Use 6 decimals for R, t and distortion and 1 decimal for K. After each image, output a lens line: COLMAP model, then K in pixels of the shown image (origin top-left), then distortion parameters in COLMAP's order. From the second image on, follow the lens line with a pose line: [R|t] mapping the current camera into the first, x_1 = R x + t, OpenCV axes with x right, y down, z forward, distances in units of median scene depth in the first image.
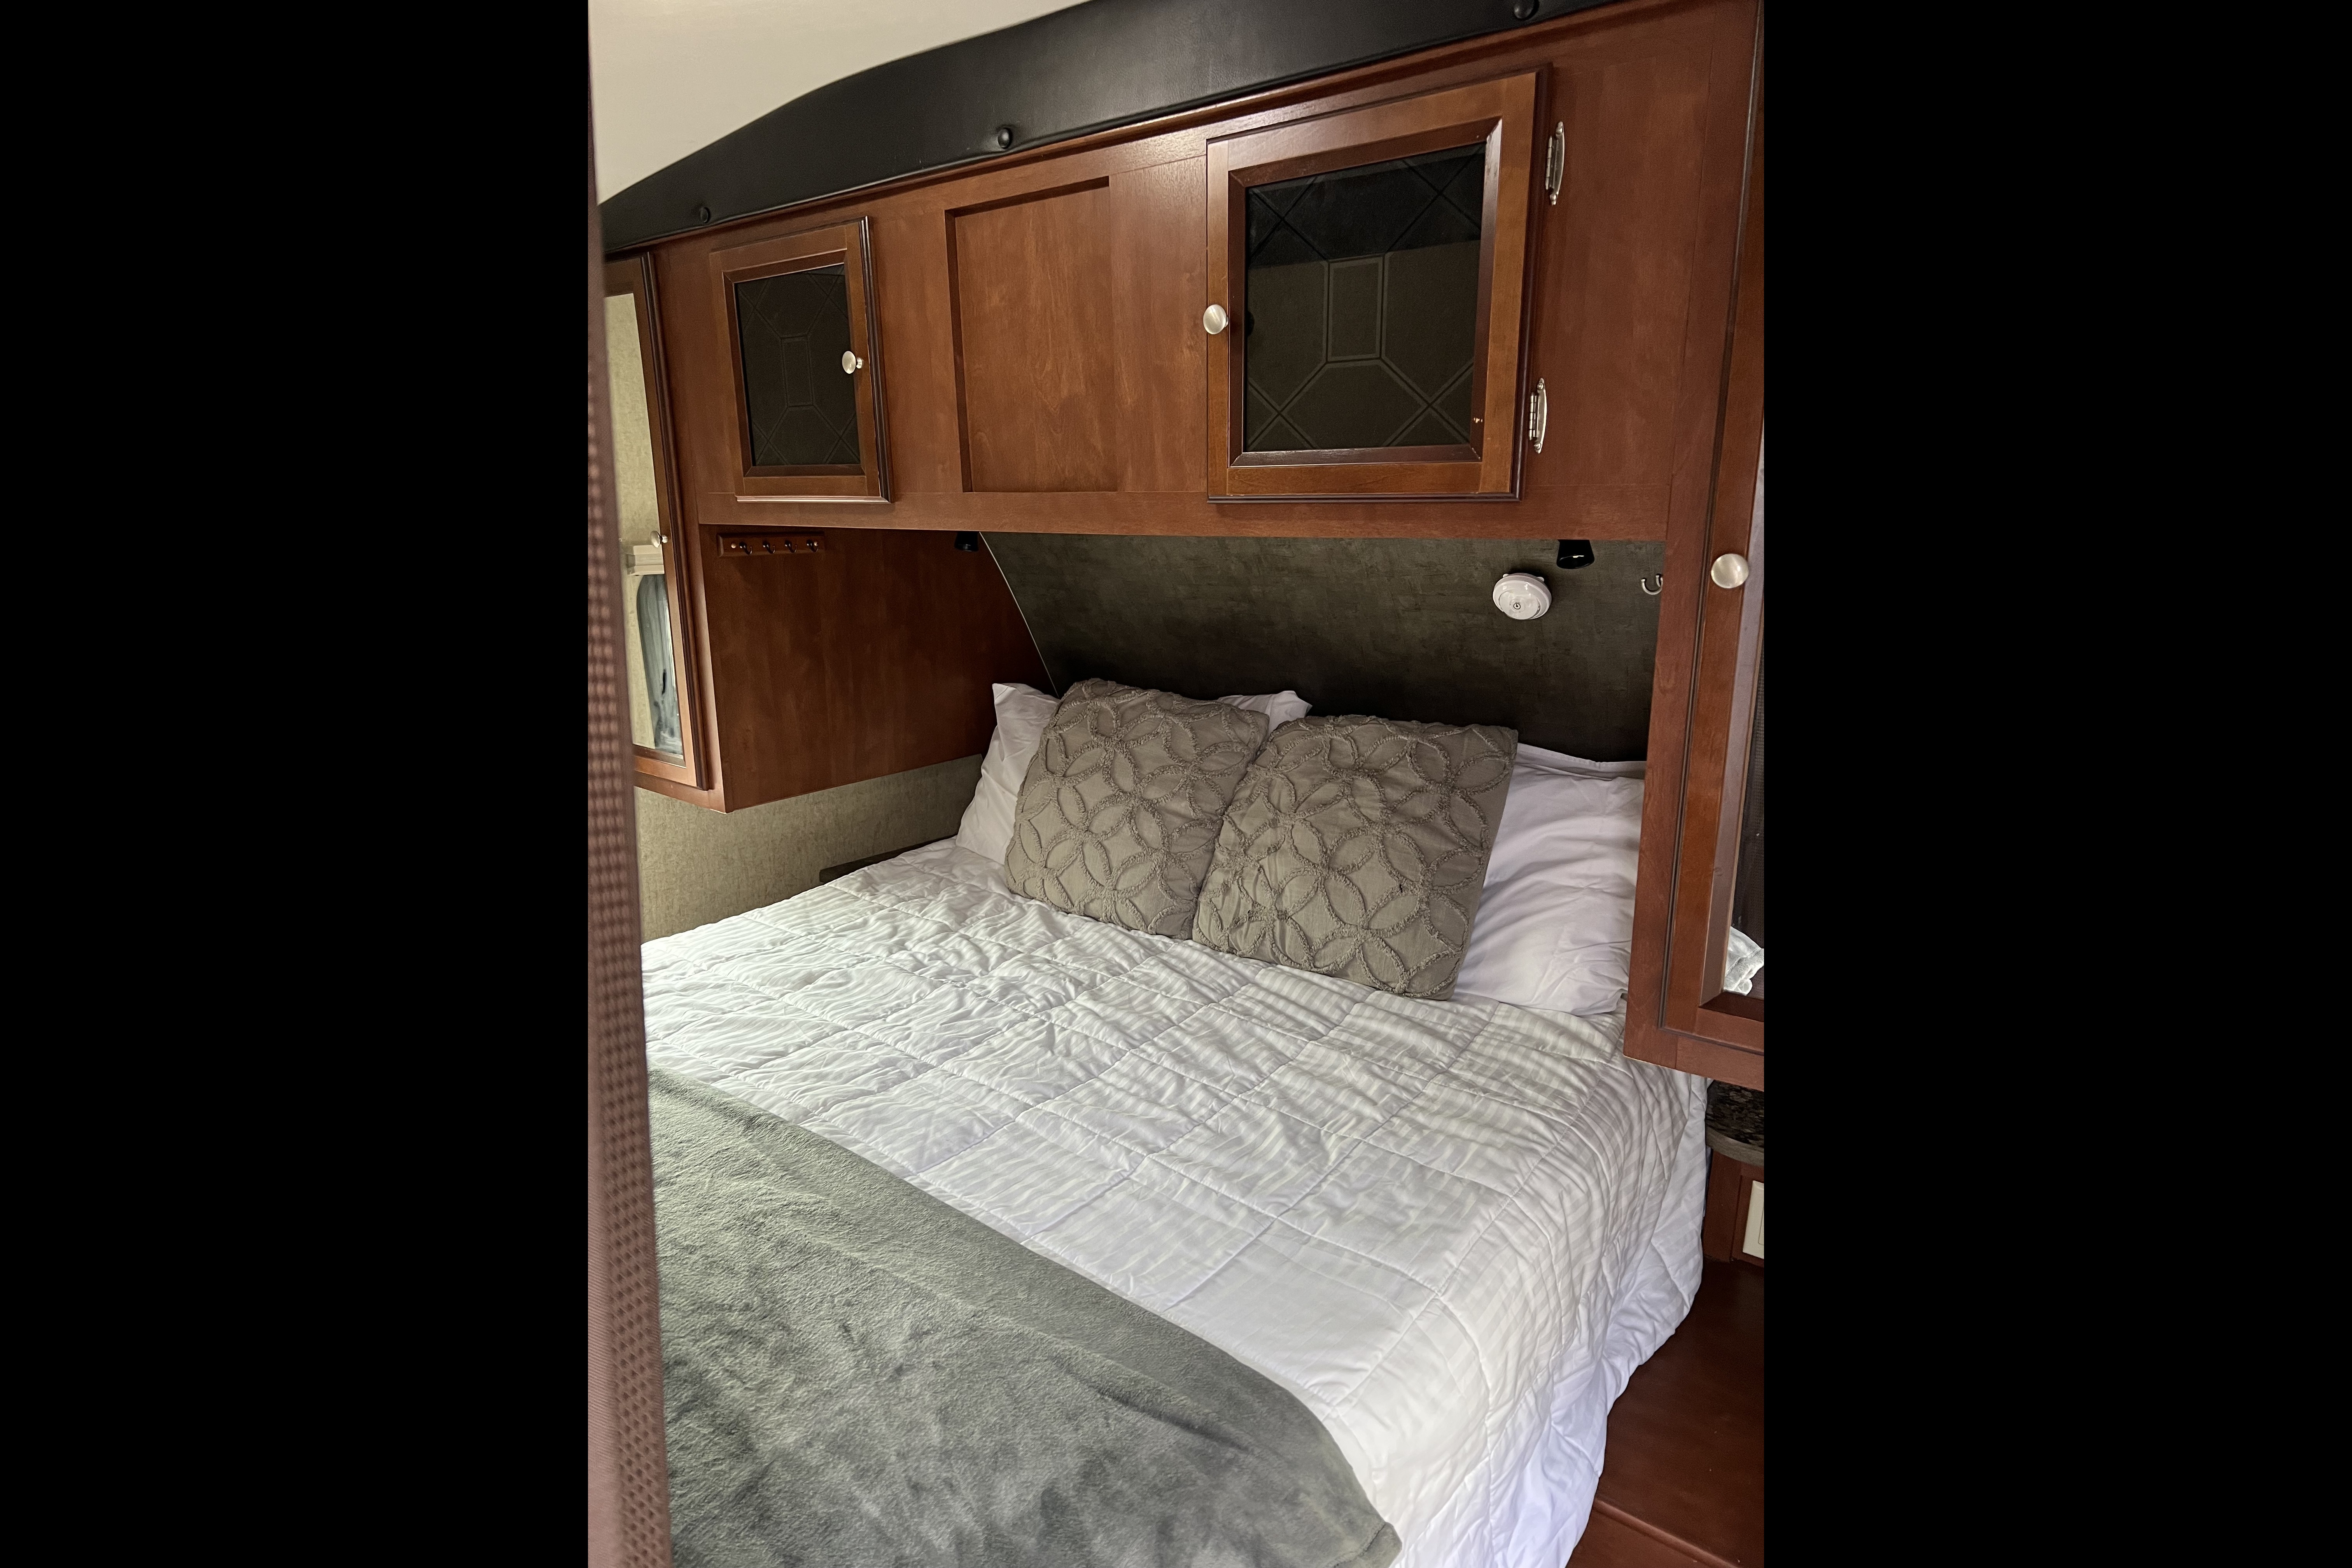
lens RADIAL K [[1147.2, 0, 1193.1], [0, 1147.2, 798.2], [0, 0, 1]] dist [0.003144, -0.014116]
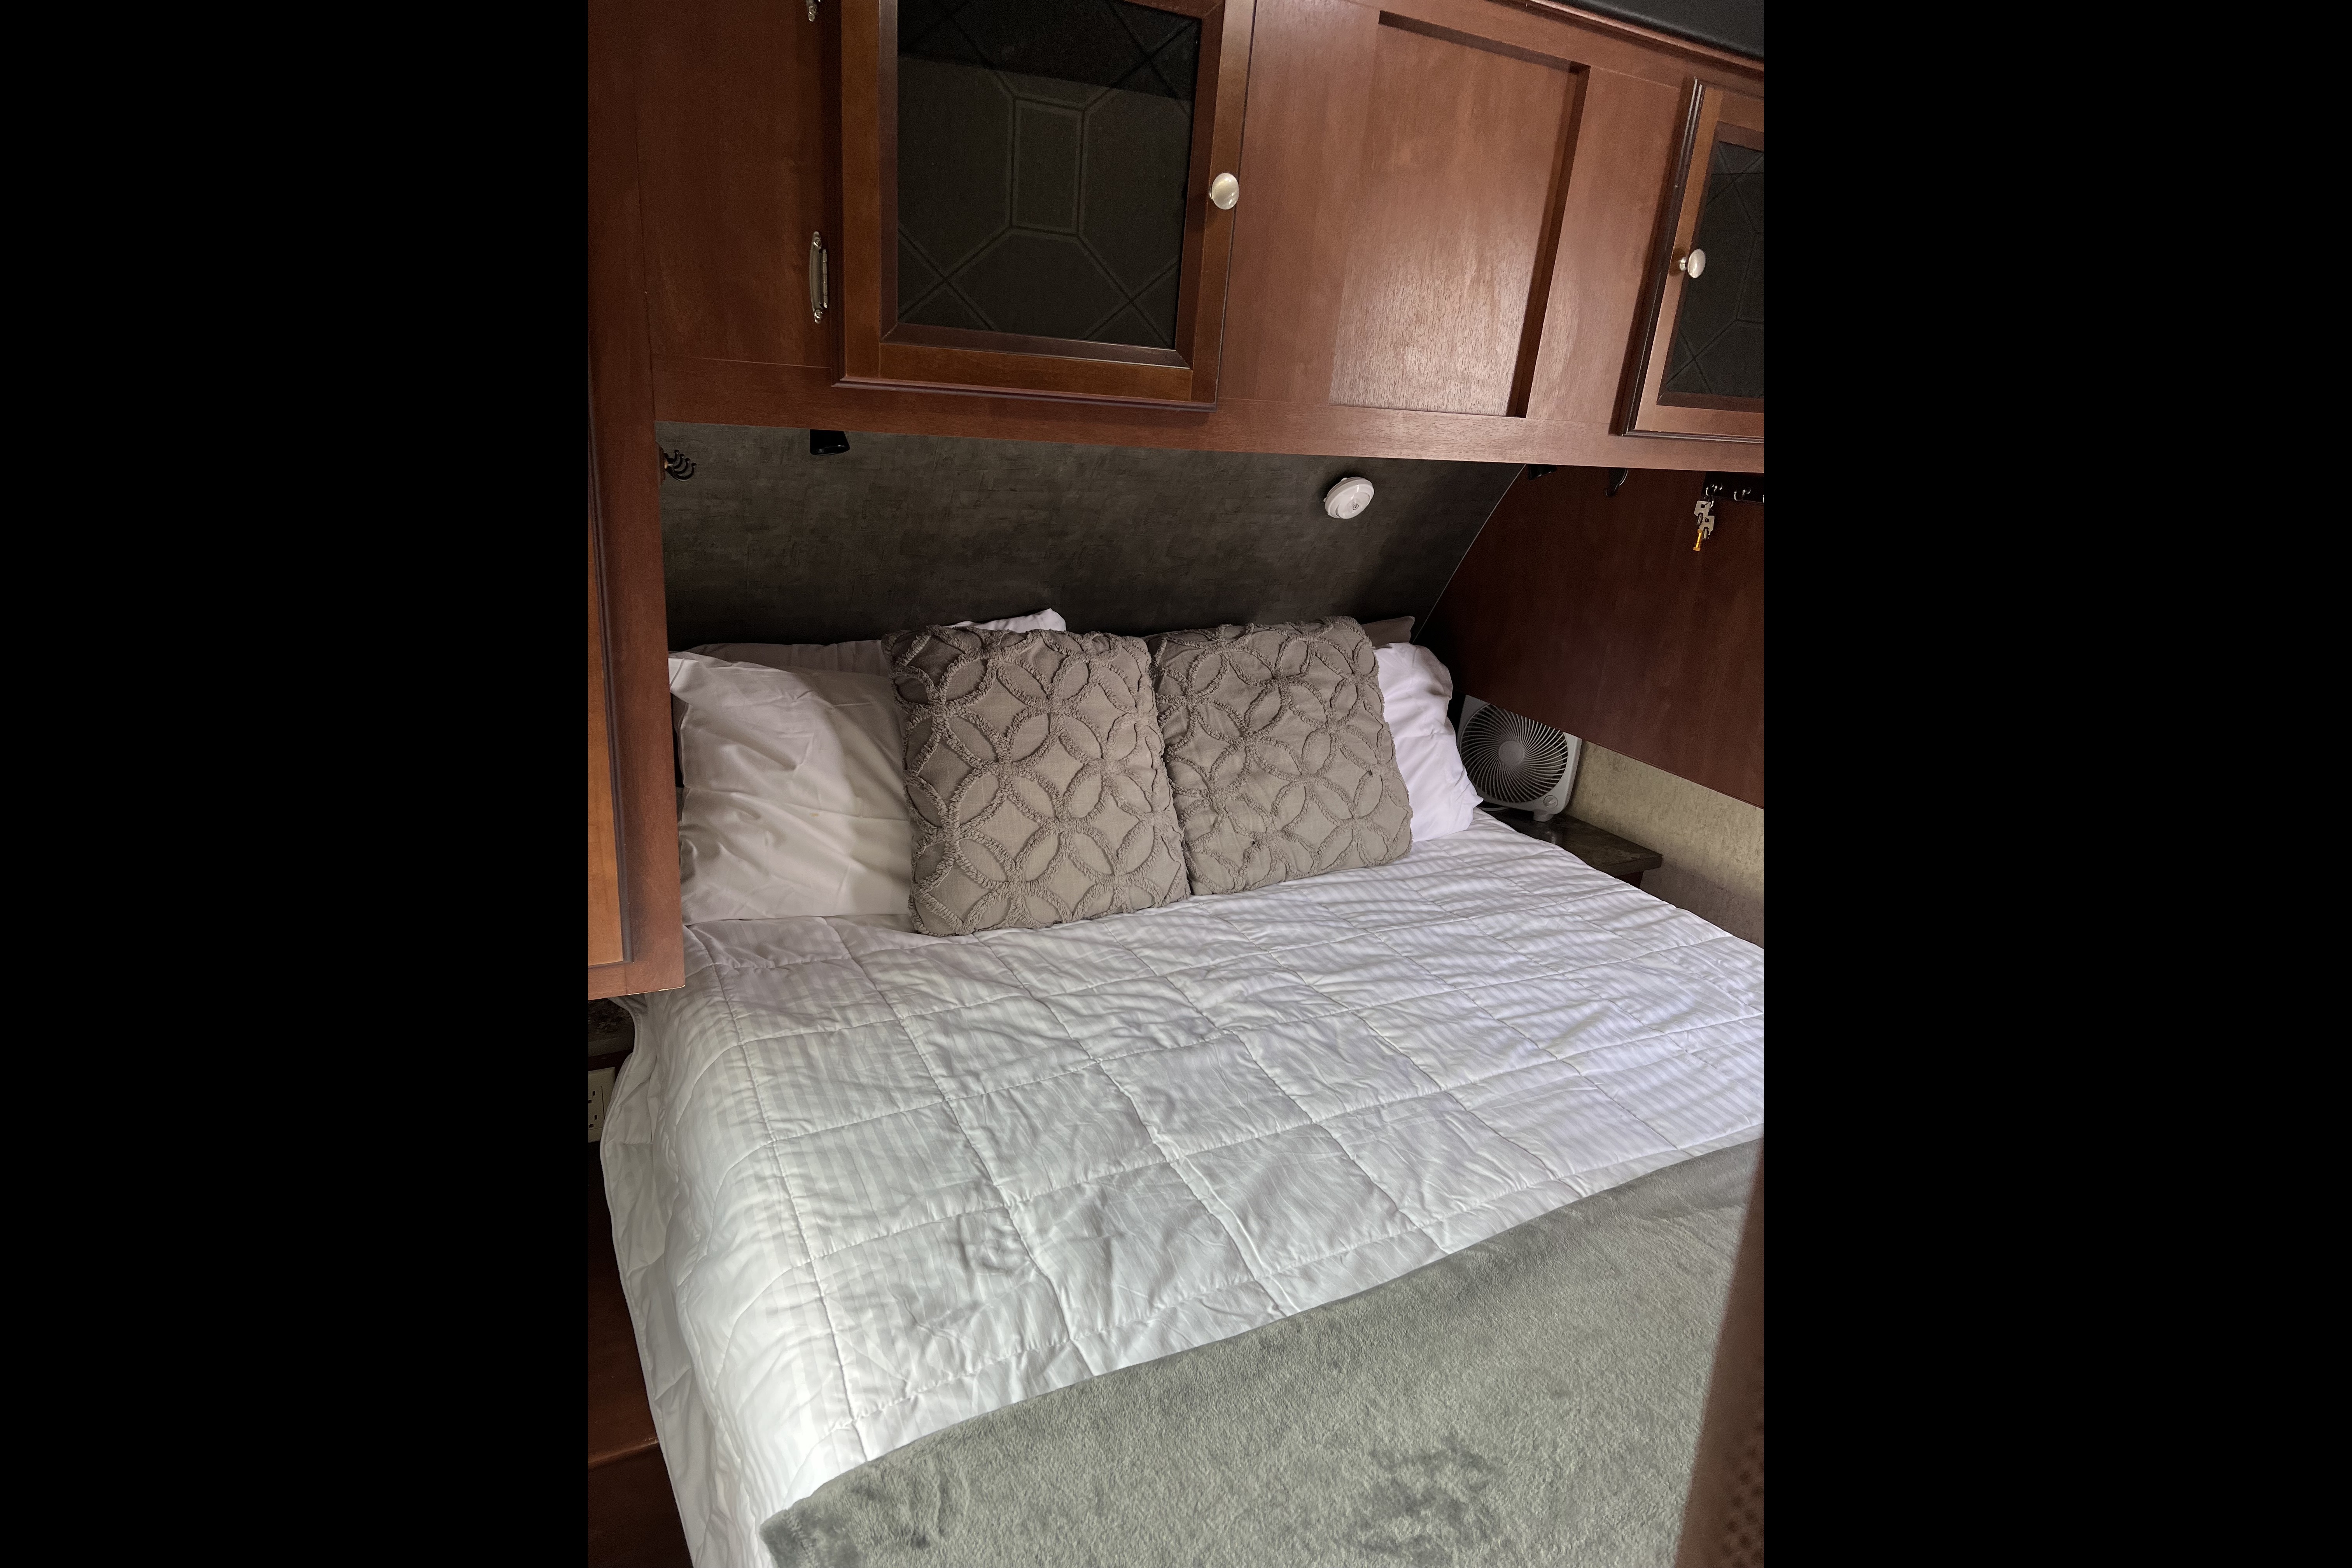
lens RADIAL K [[1147.2, 0, 1193.1], [0, 1147.2, 798.2], [0, 0, 1]] dist [0.003144, -0.014116]
pose [[0.388875, -0.264627, 0.882468, -0.755953], [0.151012, 0.963214, 0.222294, -0.147915], [-0.908830, 0.046819, 0.414531, 0.599241]]
